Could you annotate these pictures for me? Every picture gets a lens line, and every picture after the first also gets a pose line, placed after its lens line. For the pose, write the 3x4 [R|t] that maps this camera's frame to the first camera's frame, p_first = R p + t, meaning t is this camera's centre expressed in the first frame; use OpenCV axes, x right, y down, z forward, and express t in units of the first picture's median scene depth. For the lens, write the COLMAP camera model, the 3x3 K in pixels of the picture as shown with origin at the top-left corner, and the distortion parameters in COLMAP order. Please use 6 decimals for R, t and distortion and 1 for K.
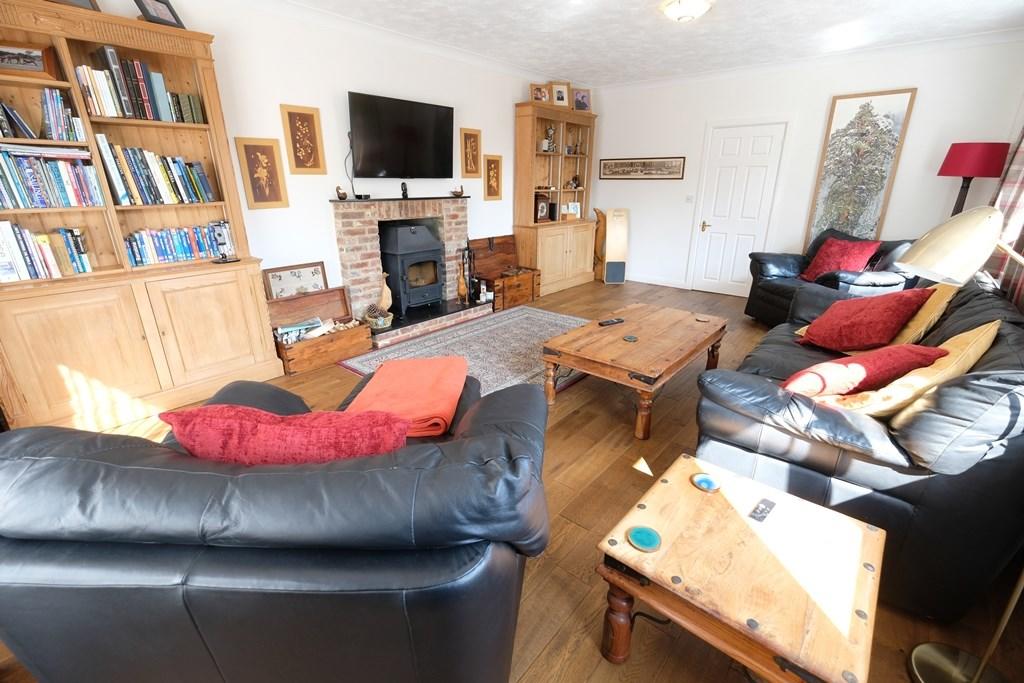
lens RADIAL K [[448.7, 0, 505.7], [0, 448.7, 344.1], [0, 0, 1]] dist [0.000319, 0.000444]
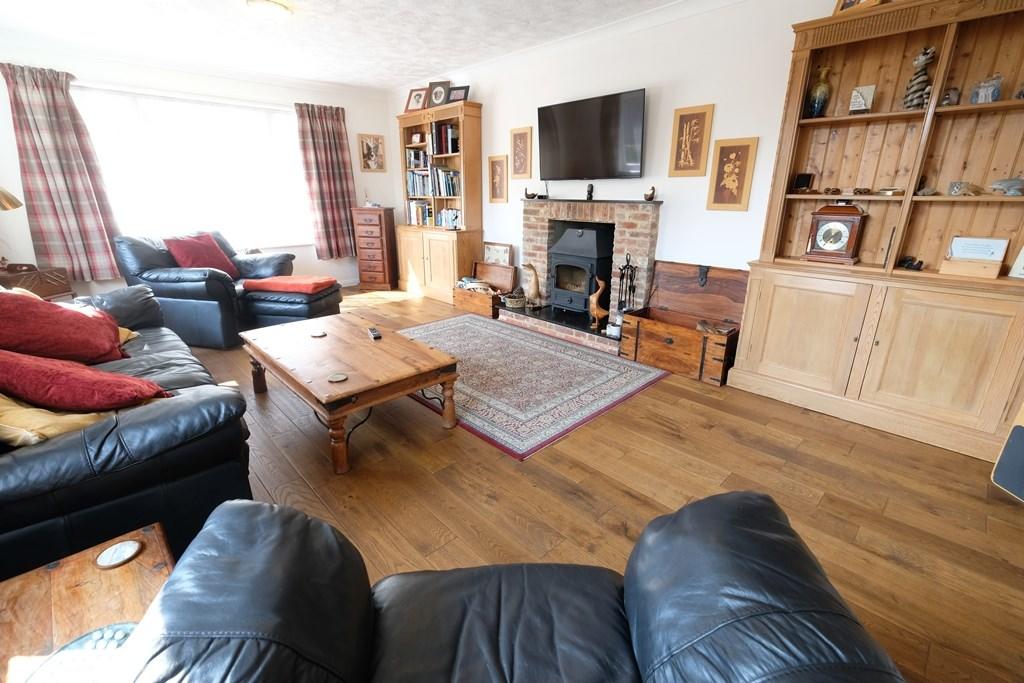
lens RADIAL K [[448.7, 0, 505.5], [0, 448.7, 339.2], [0, 0, 1]] dist [0.000319, 0.000444]
pose [[-0.108628, 0.317160, -0.942130, 0.787111], [-0.333124, 0.881326, 0.335101, -0.320746], [0.936605, 0.350247, 0.009916, 0.913878]]
